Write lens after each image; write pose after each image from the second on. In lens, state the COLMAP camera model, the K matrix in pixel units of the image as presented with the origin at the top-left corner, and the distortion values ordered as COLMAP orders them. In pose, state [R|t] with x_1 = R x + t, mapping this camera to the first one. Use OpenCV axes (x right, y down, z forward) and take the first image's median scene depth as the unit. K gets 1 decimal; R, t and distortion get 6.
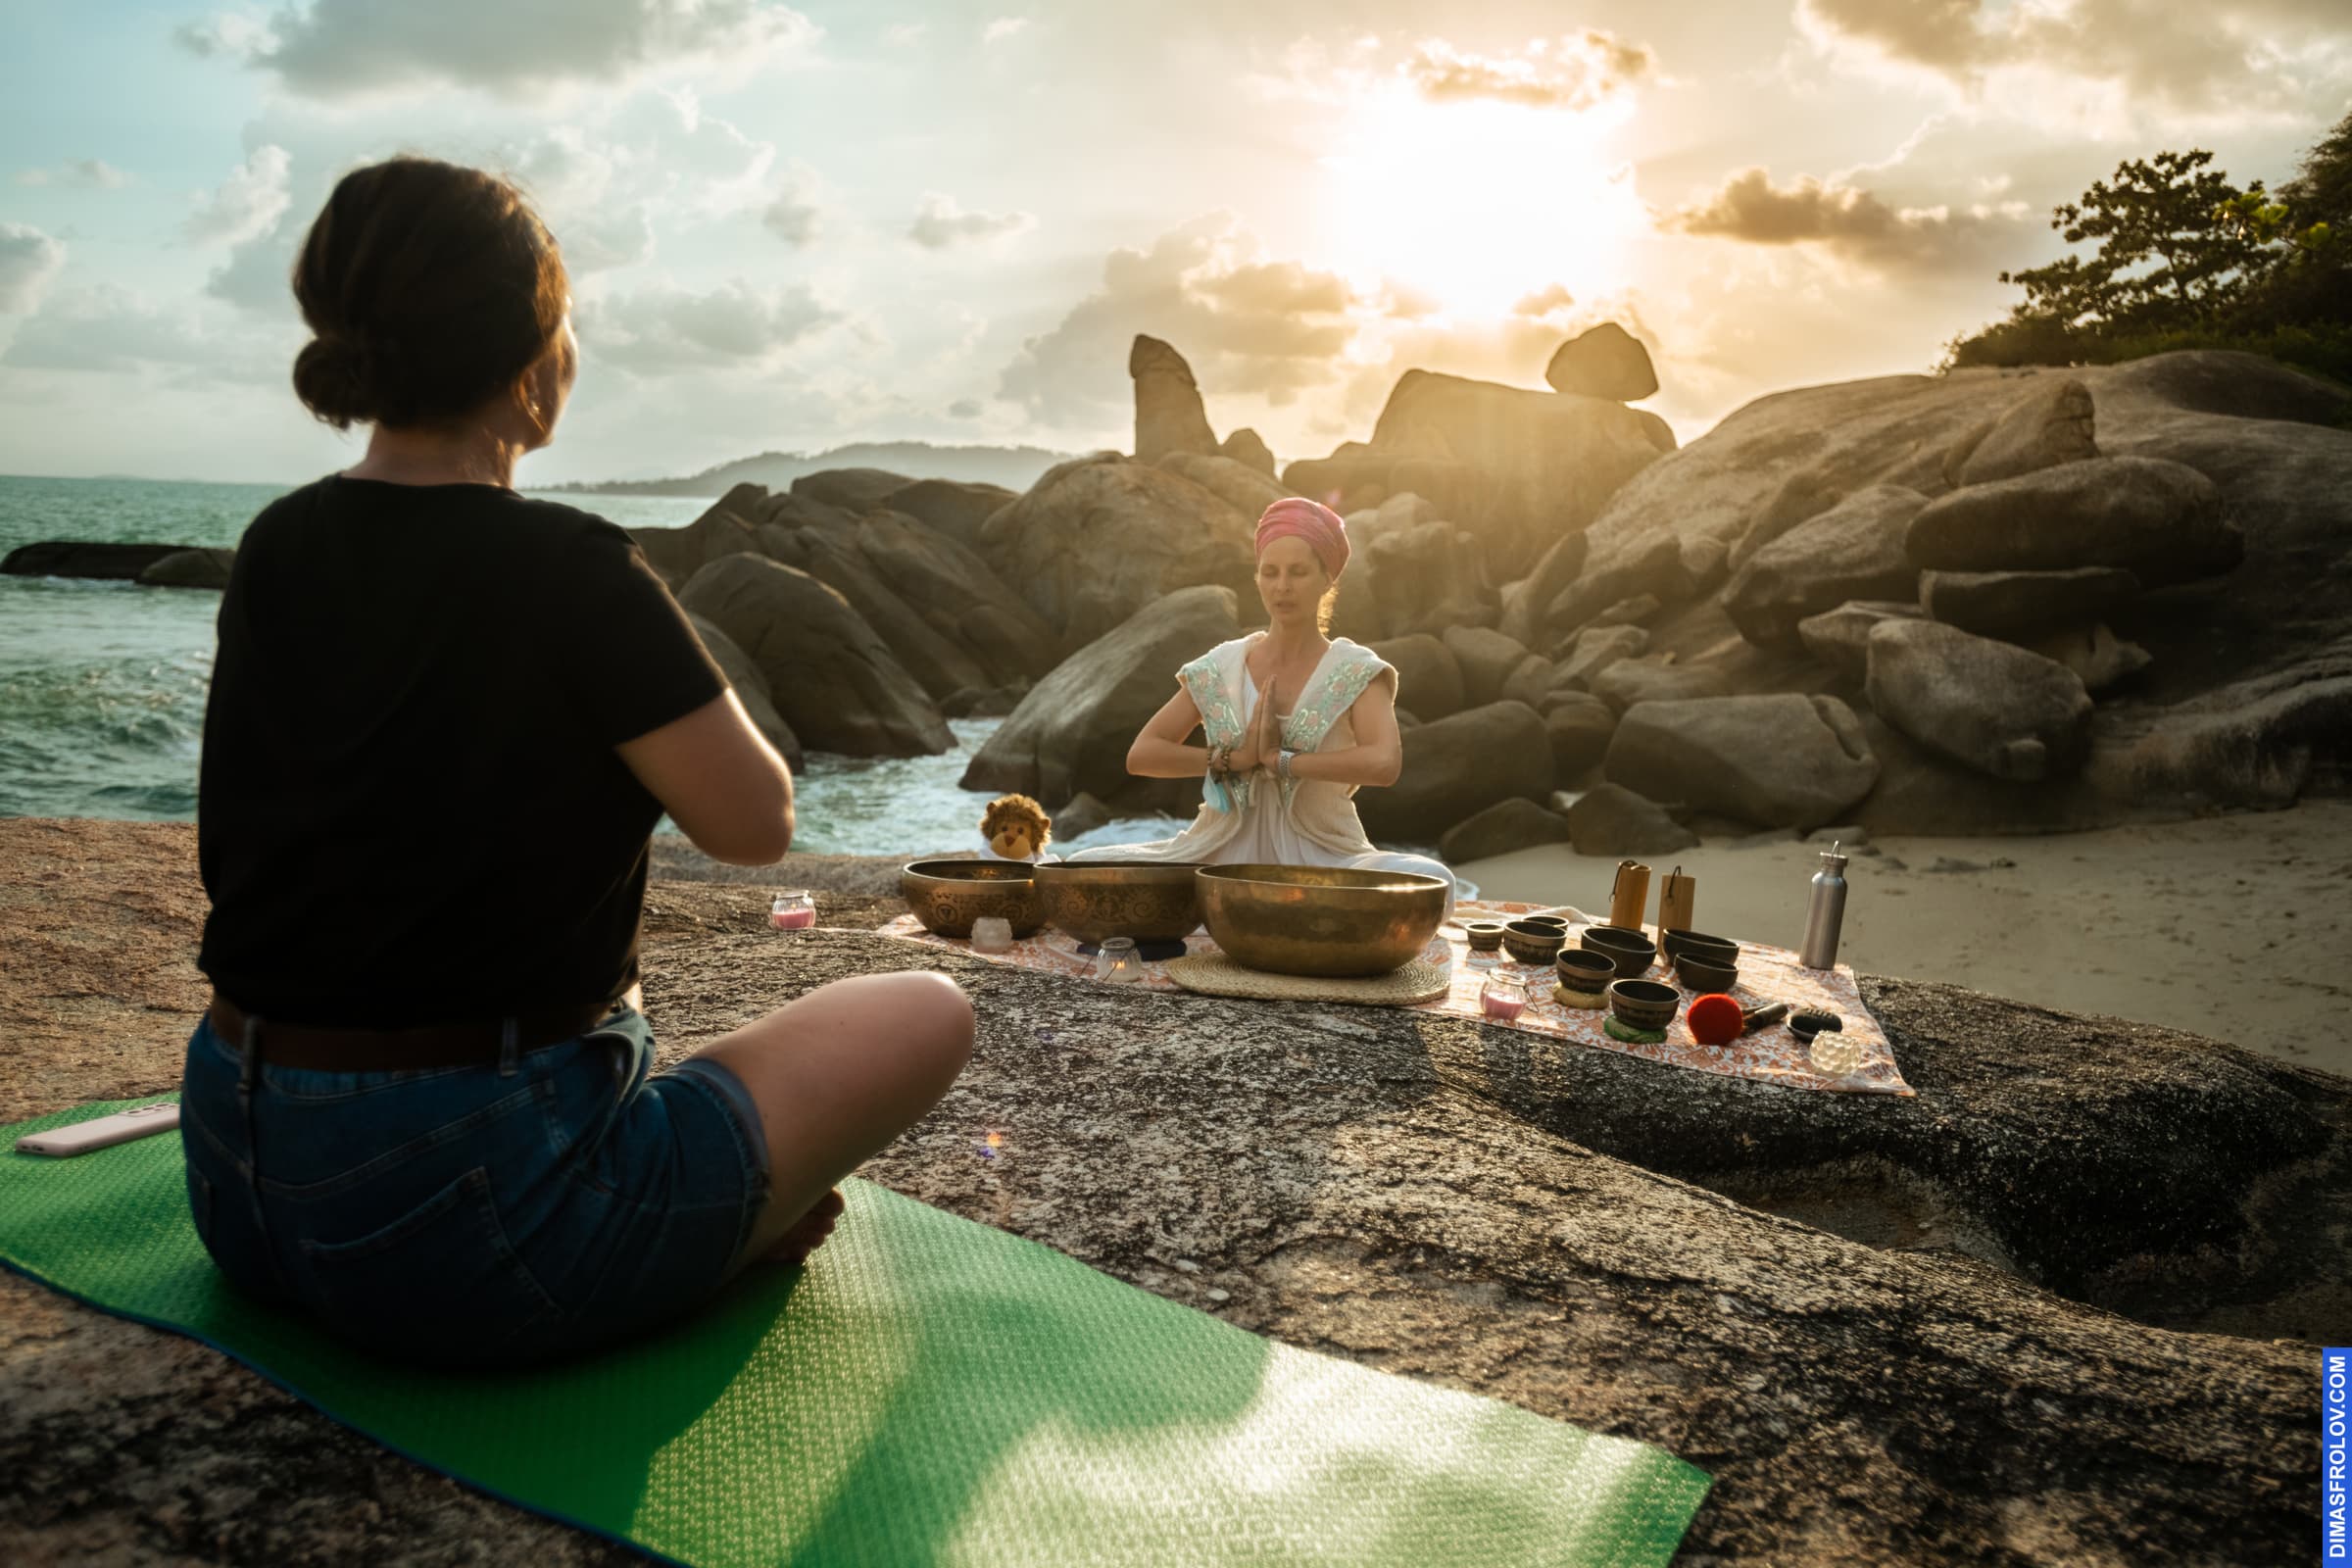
lens RADIAL K [[1847.6, 0, 1181.3], [0, 1847.6, 780.9], [0, 0, 1]] dist [-0.011376, 0.063754]
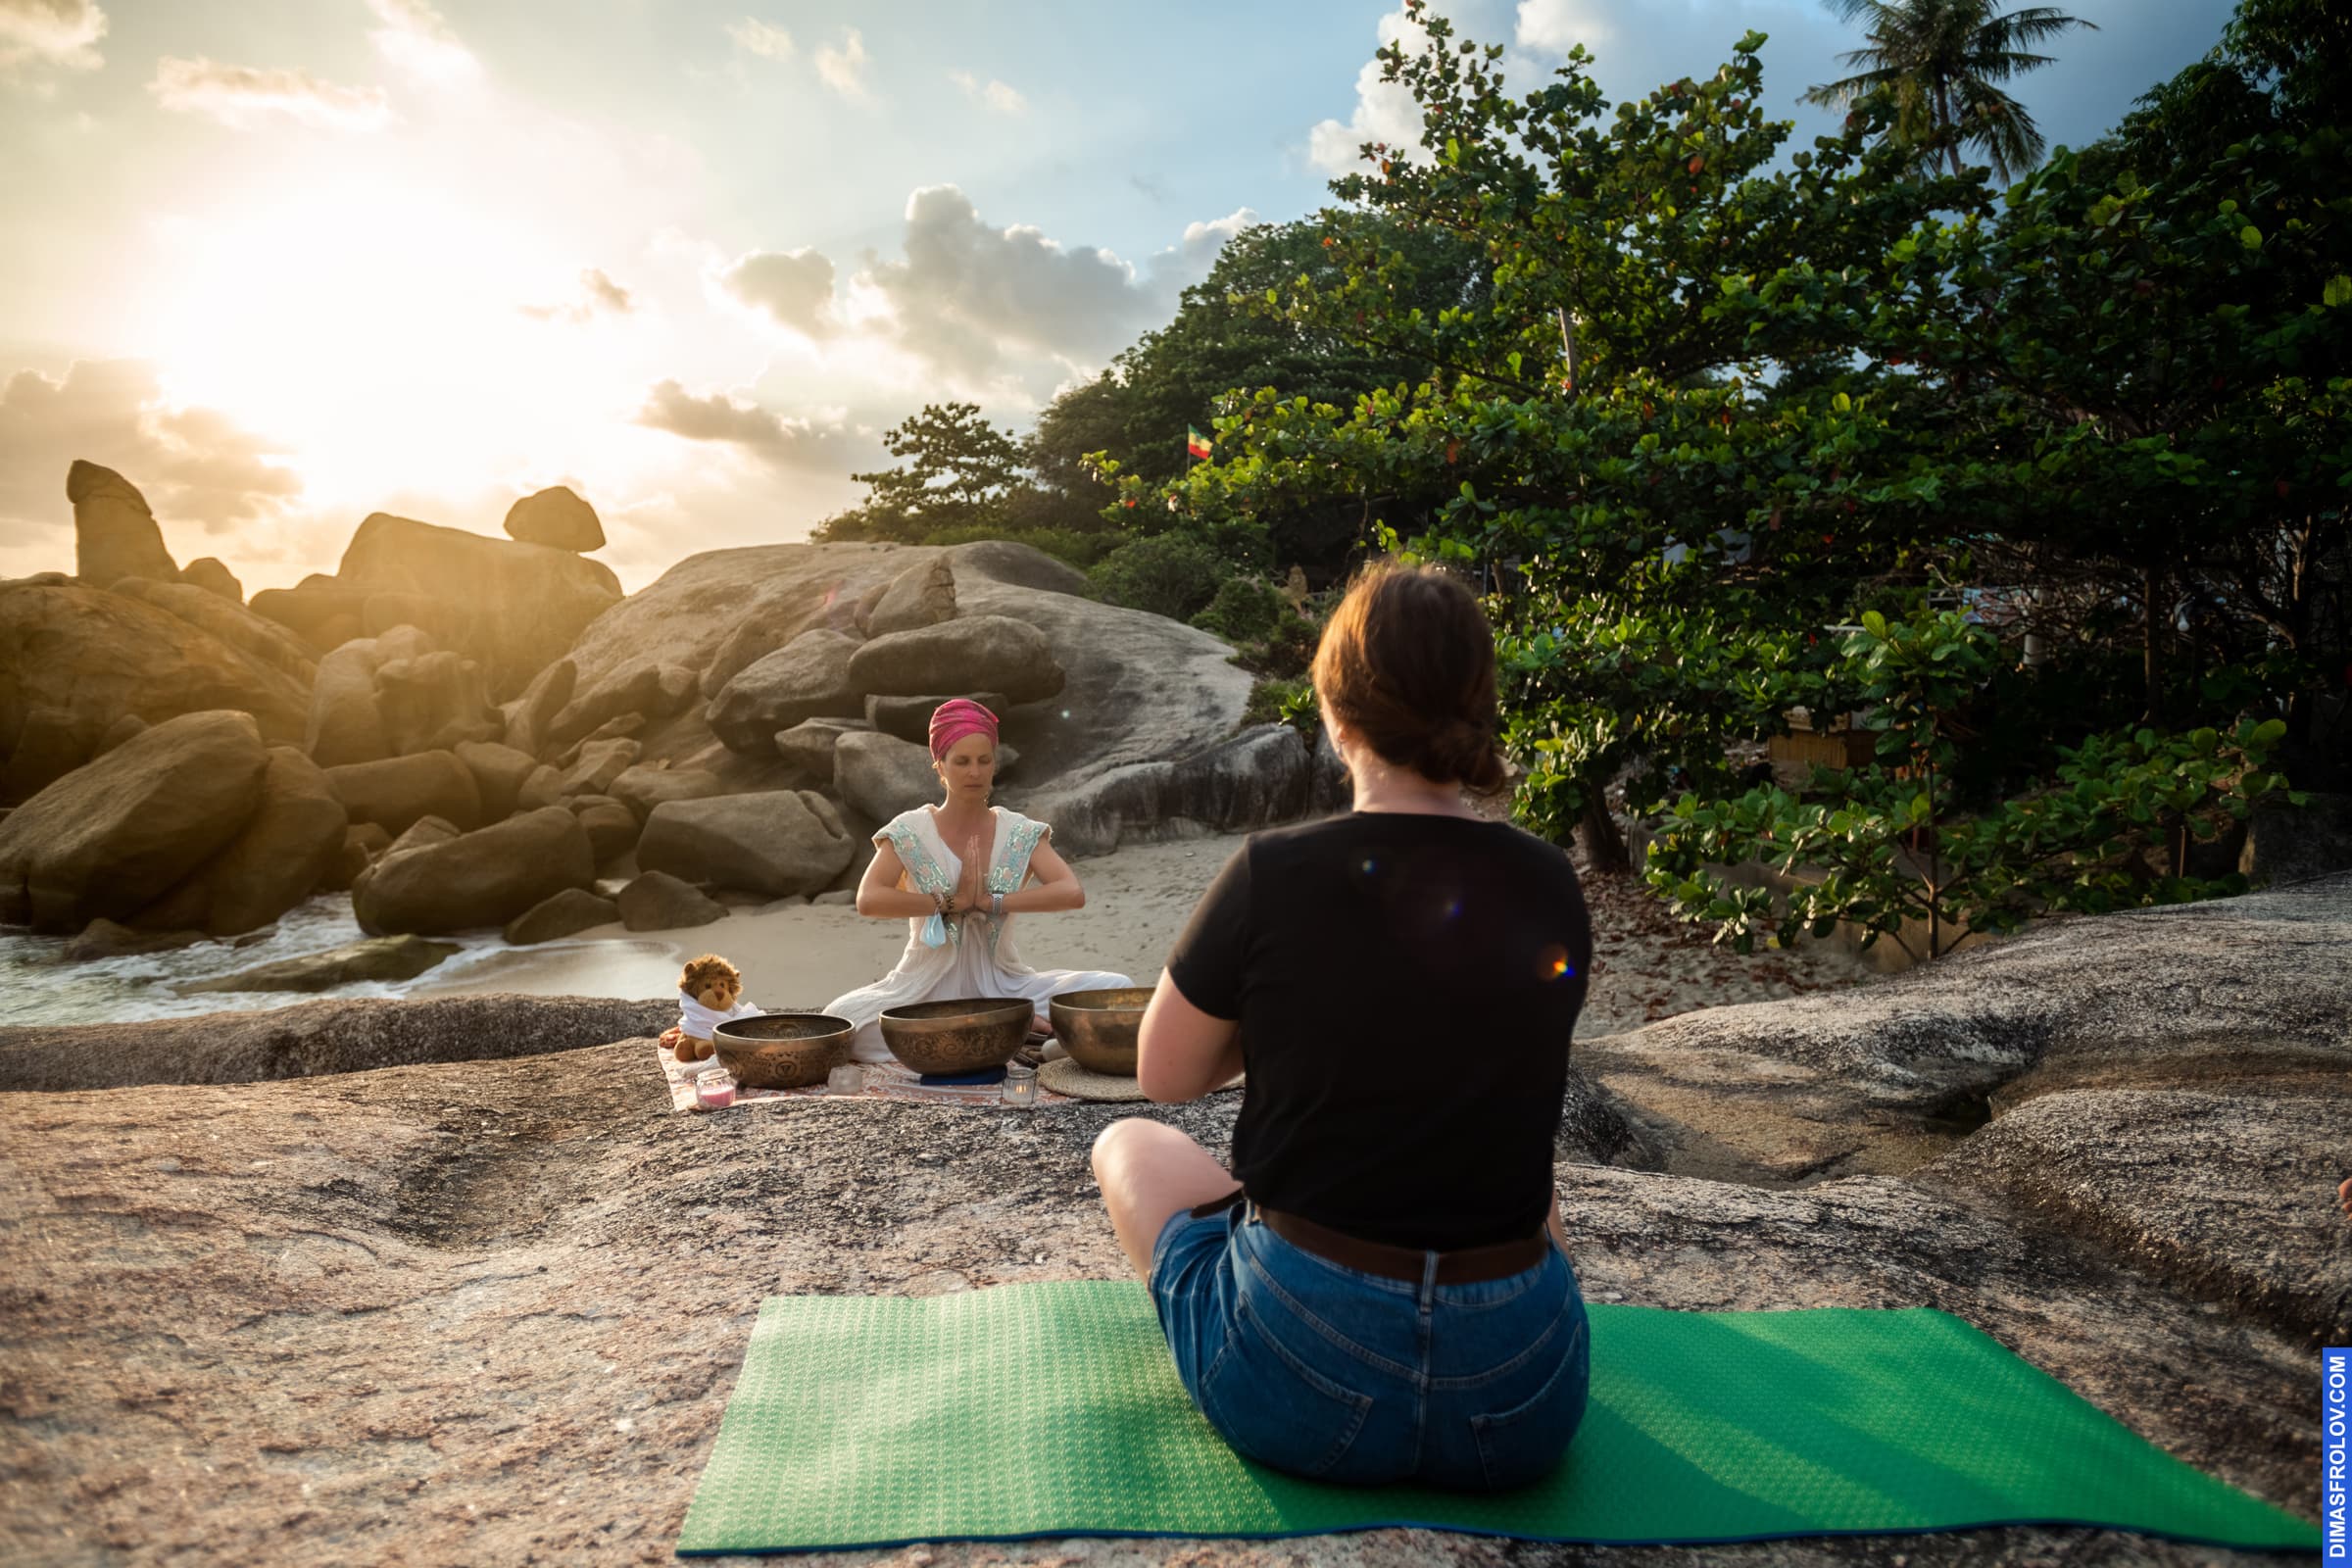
lens RADIAL K [[1461.8, 0, 1182.6], [0, 1461.8, 780.7], [0, 0, 1]] dist [-0.038803, 0.042270]
pose [[0.792022, -0.039646, 0.609204, -0.072015], [0.068315, 0.997377, -0.023907, -0.010451], [-0.606658, 0.060553, 0.792653, 0.017922]]
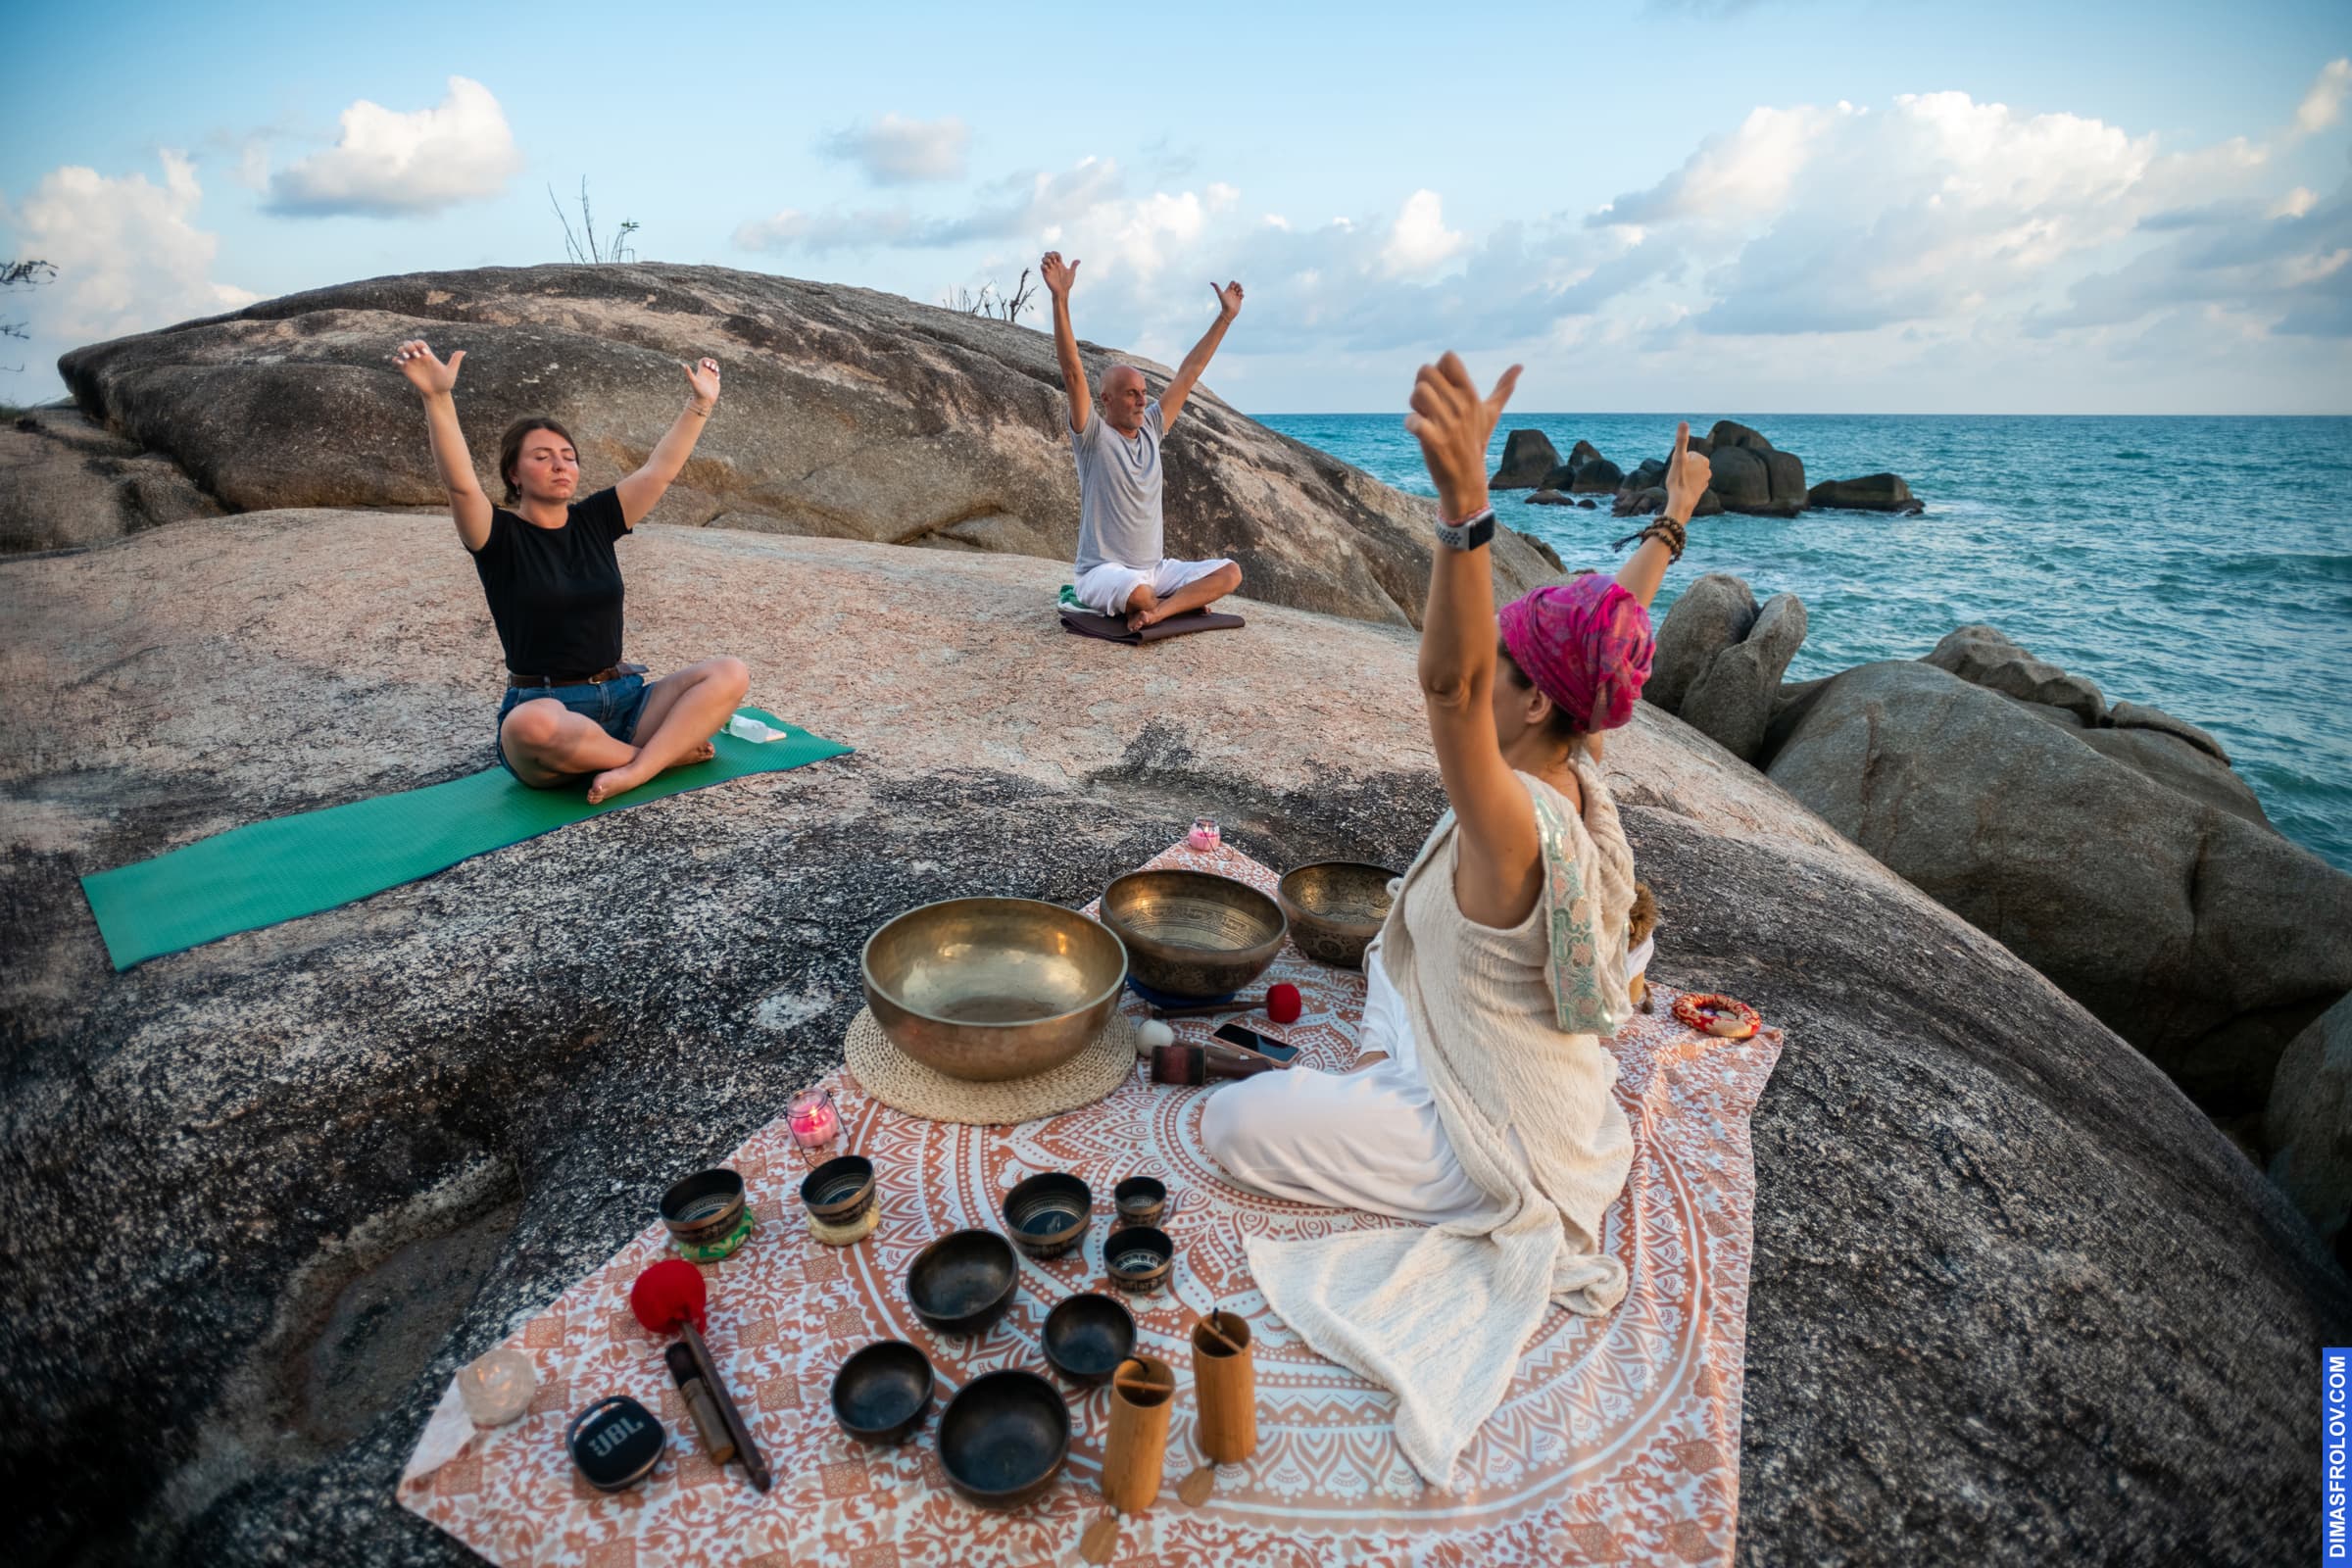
lens RADIAL K [[1143.0, 0, 1182.9], [0, 1143.0, 773.1], [0, 0, 1]] dist [-0.065120, 0.023842]
pose [[-0.216489, 0.269304, -0.938407, 0.078021], [-0.138310, 0.943047, 0.302544, -0.030656], [0.966438, 0.195288, -0.166912, 0.156670]]
